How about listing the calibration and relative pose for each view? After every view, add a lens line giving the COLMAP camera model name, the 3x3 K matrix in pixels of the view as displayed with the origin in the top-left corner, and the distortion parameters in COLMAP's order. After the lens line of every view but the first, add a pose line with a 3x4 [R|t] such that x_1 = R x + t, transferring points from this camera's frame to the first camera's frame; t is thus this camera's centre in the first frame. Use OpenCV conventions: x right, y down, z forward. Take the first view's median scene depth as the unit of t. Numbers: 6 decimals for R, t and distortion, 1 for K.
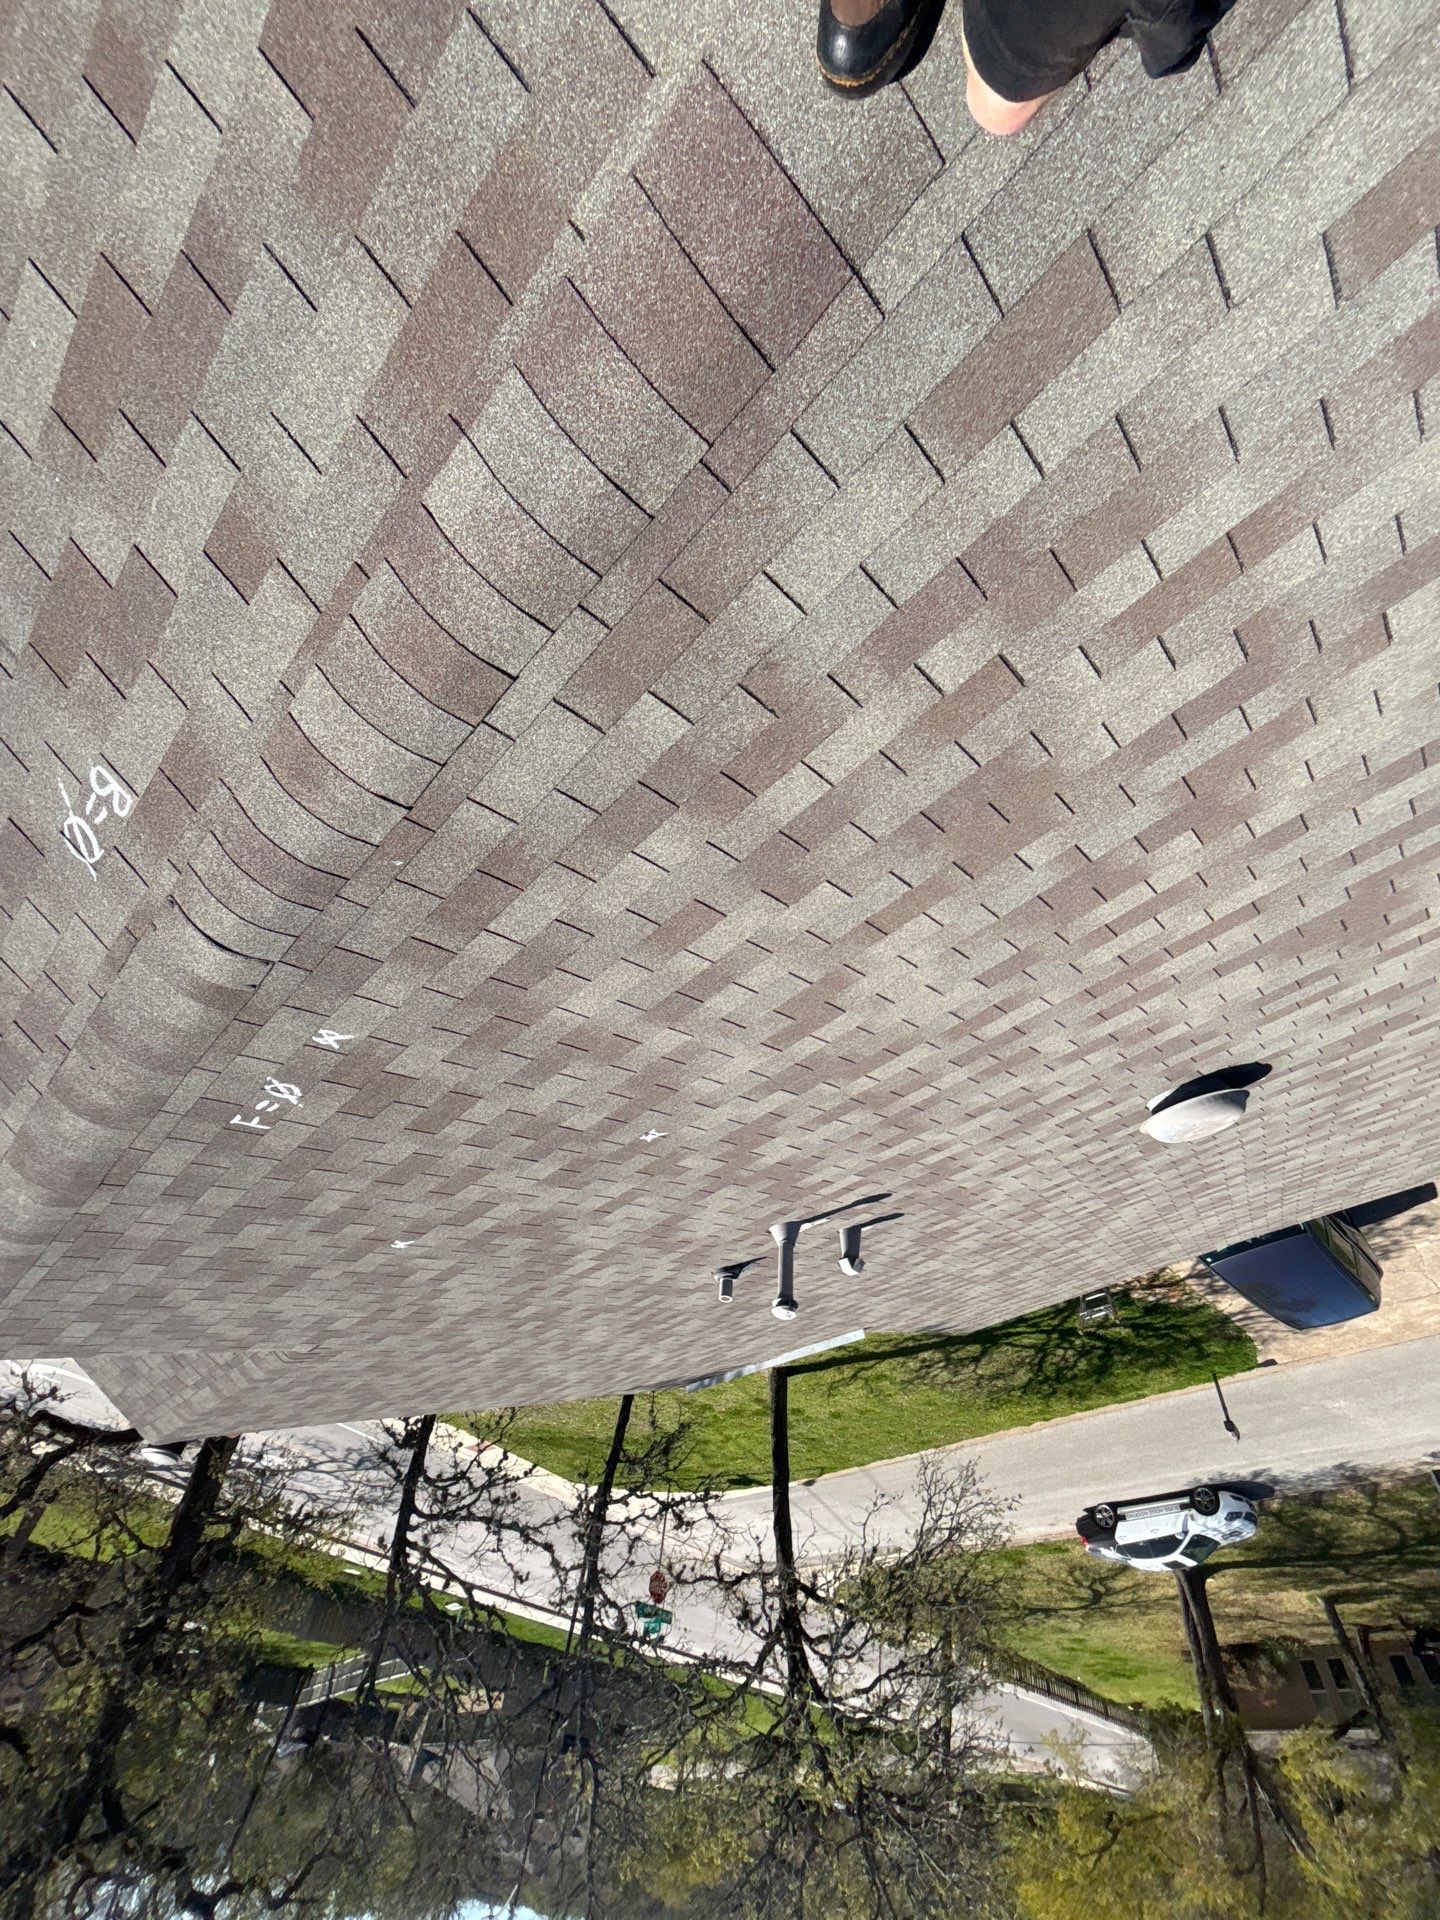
lens RADIAL K [[797.1, 0, 720.0], [0, 797.1, 960.0], [0, 0, 1]] dist [0.013445, -0.000397]
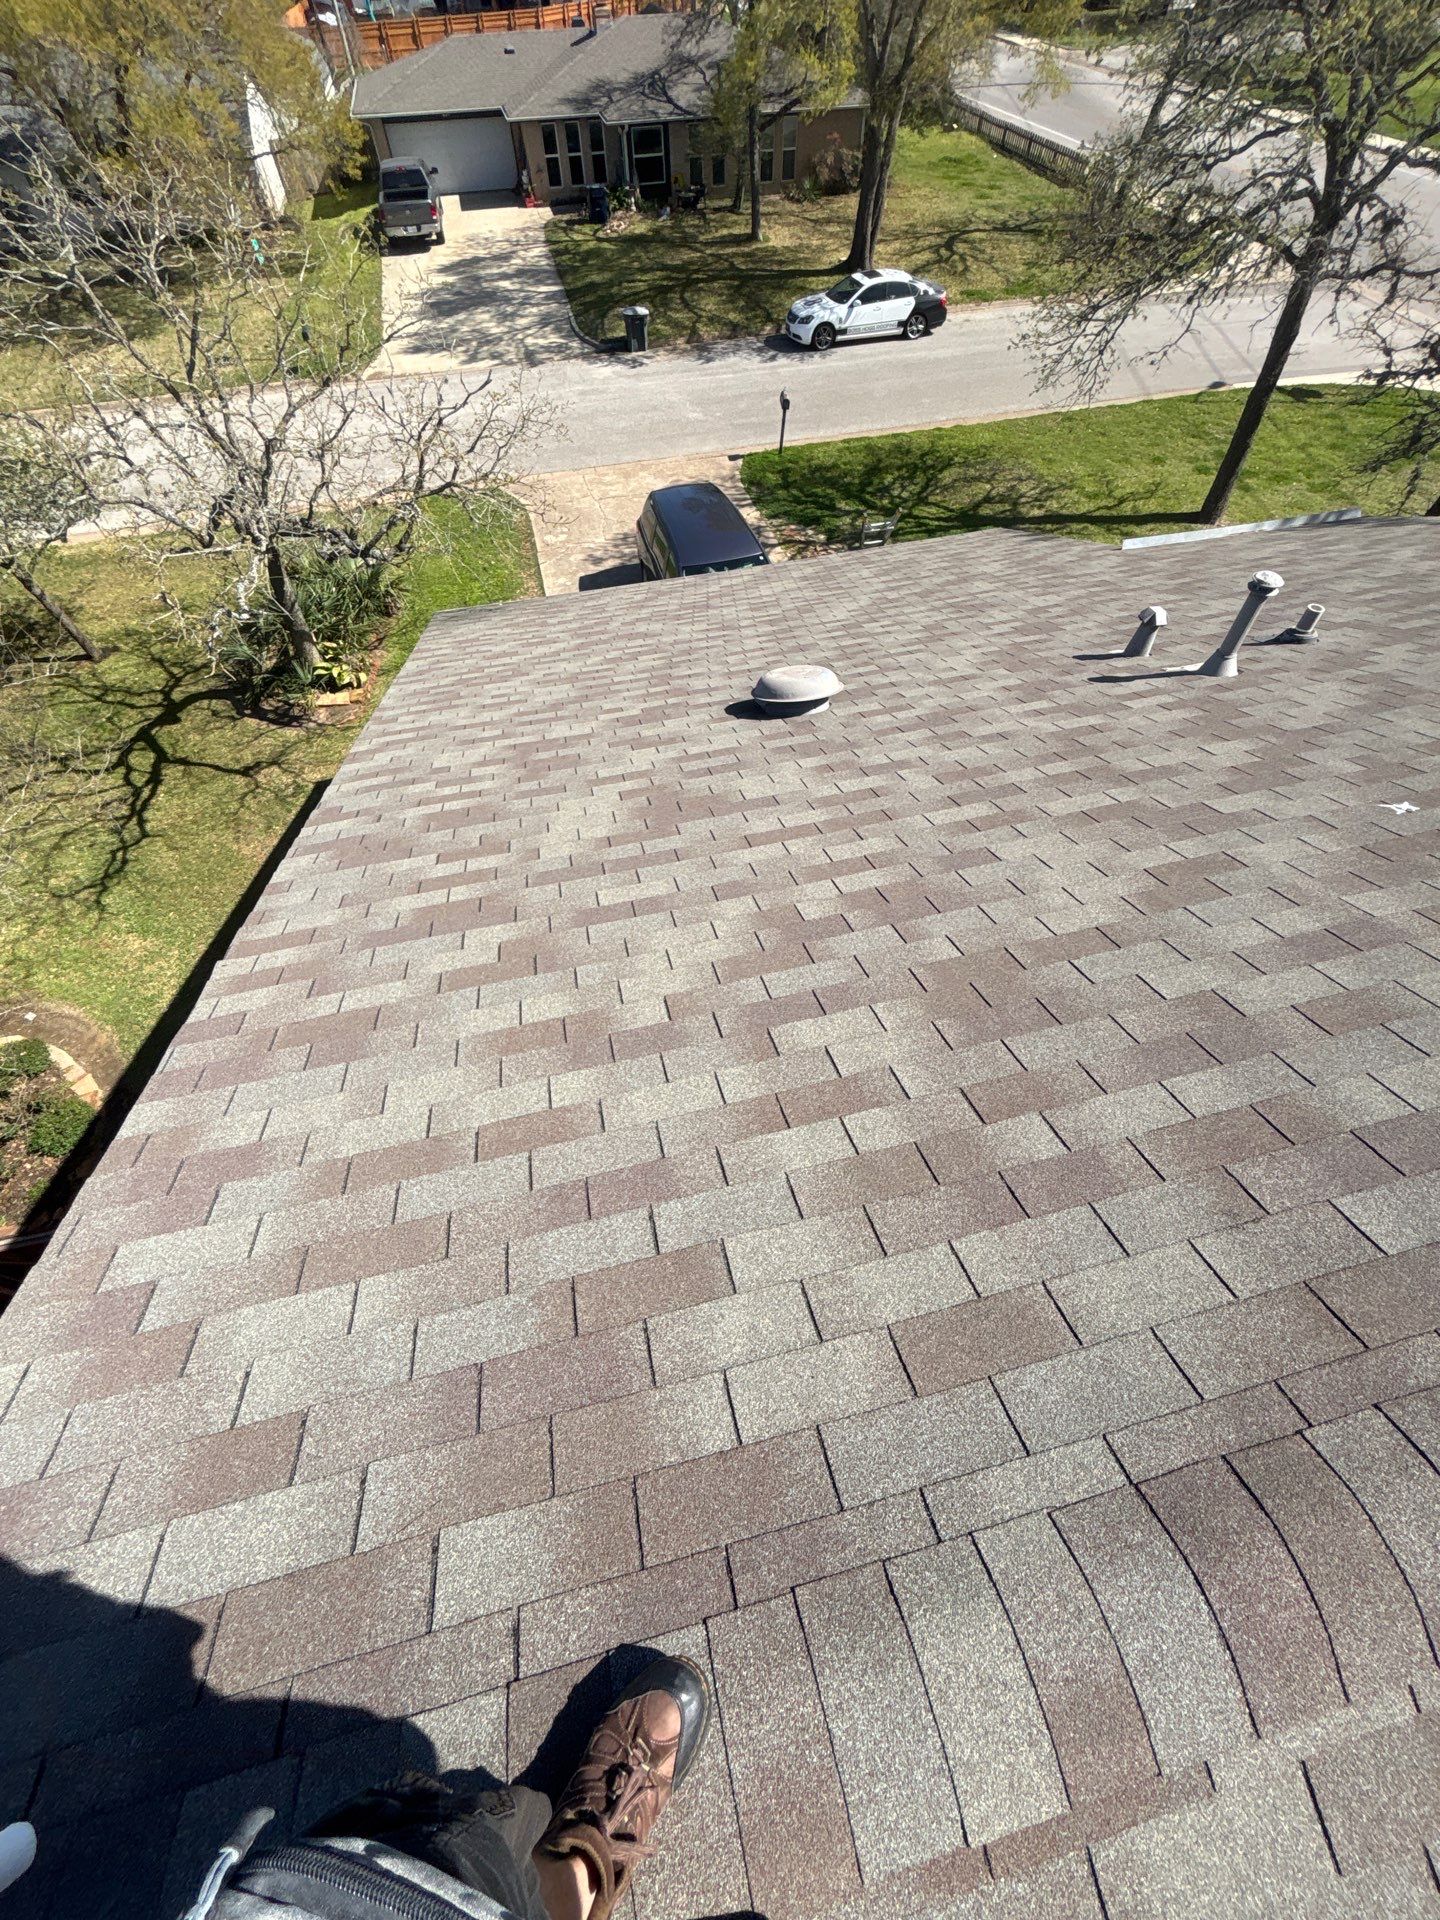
lens RADIAL K [[777.1, 0, 721.1], [0, 777.1, 954.6], [0, 0, 1]] dist [0.017181, -0.001210]
pose [[-0.853137, -0.366748, 0.371017, 0.119139], [0.342605, -0.930203, -0.131693, -0.048983], [0.393420, 0.014760, 0.919240, -0.056935]]
